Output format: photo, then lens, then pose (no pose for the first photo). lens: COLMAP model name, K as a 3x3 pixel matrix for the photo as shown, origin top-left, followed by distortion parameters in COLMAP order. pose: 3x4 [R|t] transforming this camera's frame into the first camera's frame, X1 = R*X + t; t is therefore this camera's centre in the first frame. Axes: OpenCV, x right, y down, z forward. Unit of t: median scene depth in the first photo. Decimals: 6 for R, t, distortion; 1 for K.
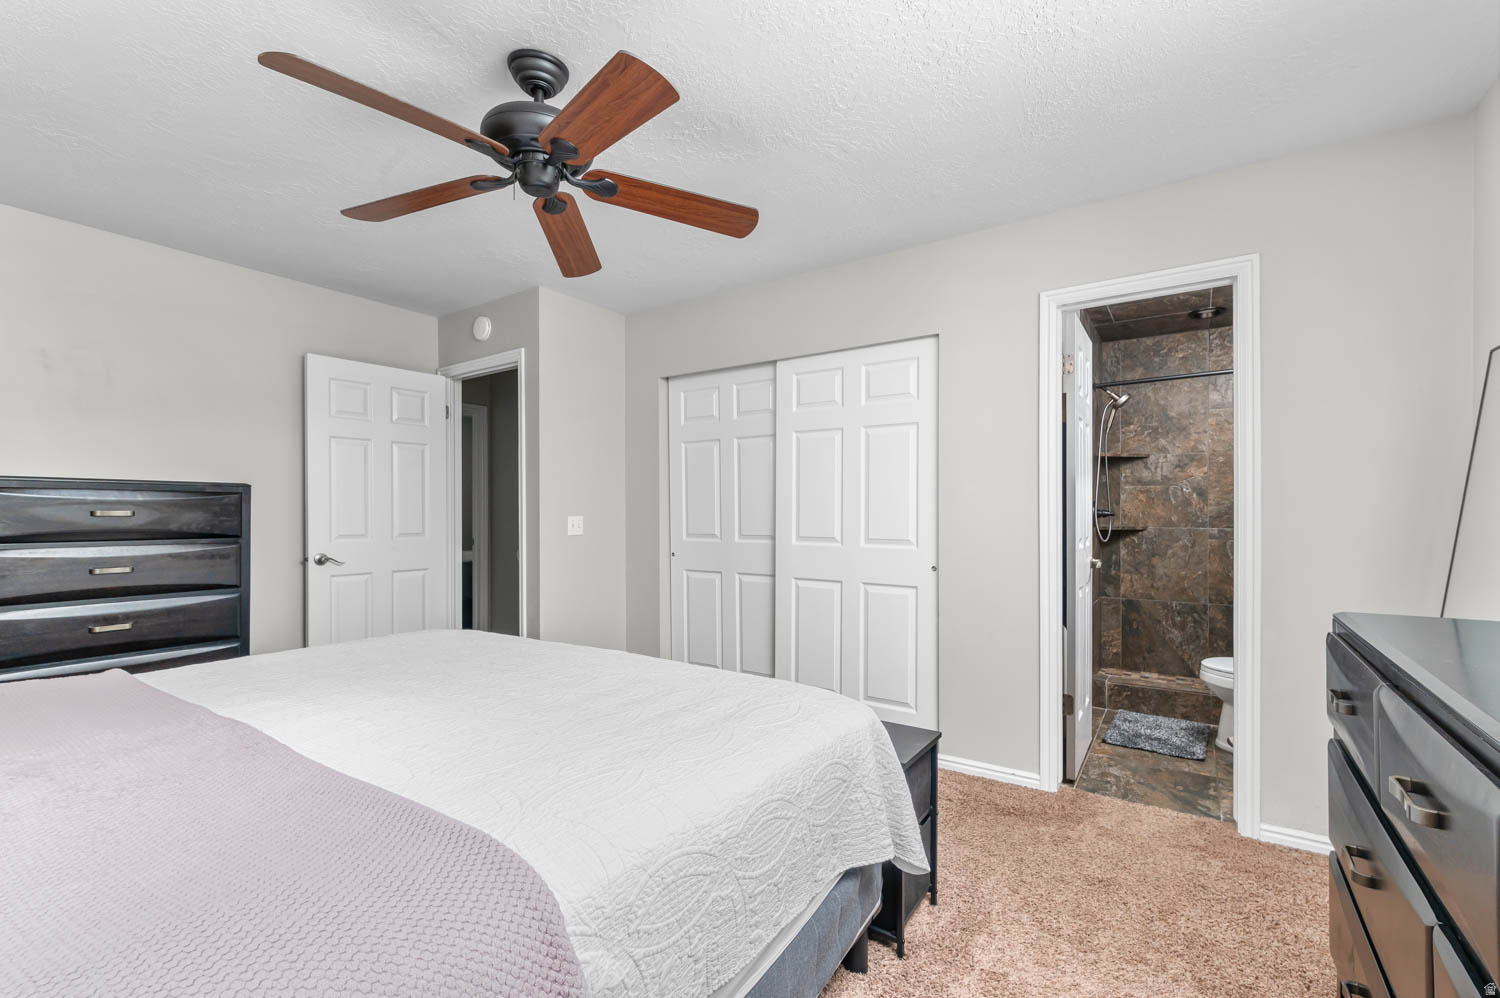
lens RADIAL K [[649.0, 0, 753.2], [0, 649.0, 509.3], [0, 0, 1]] dist [0.000659, -0.000299]
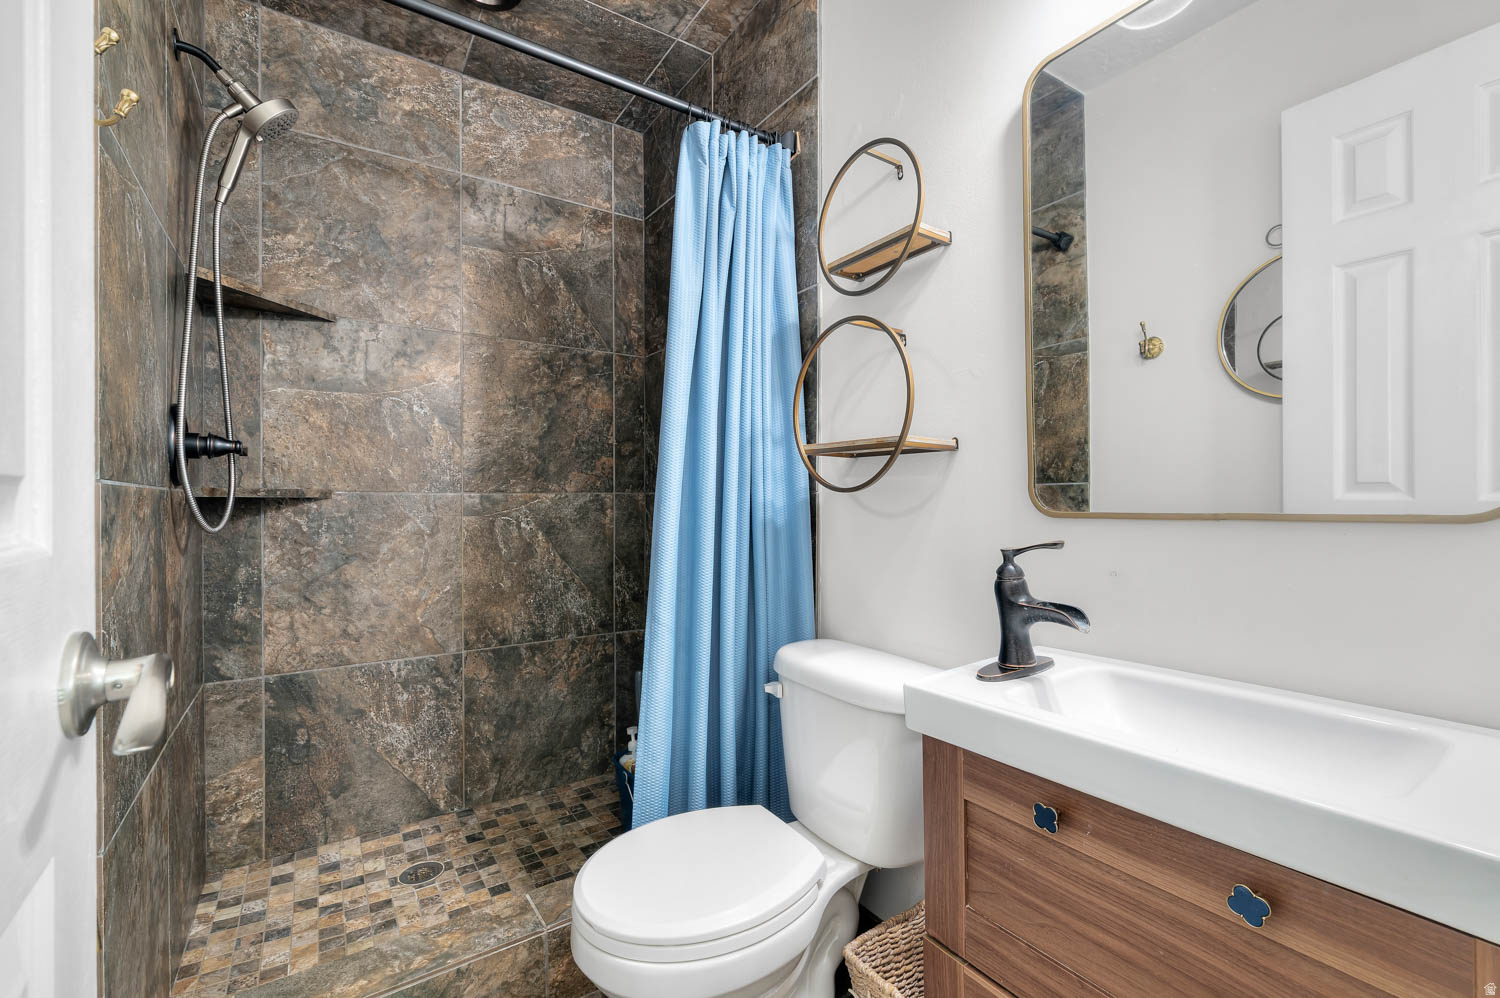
lens RADIAL K [[649.0, 0, 753.9], [0, 649.0, 502.2], [0, 0, 1]] dist [0.000659, -0.000299]
pose [[0.374161, -0.003360, 0.927357, 0.328507], [0.003300, 0.999992, 0.002292, 0.034321], [-0.927358, 0.002203, 0.374170, 0.603672]]
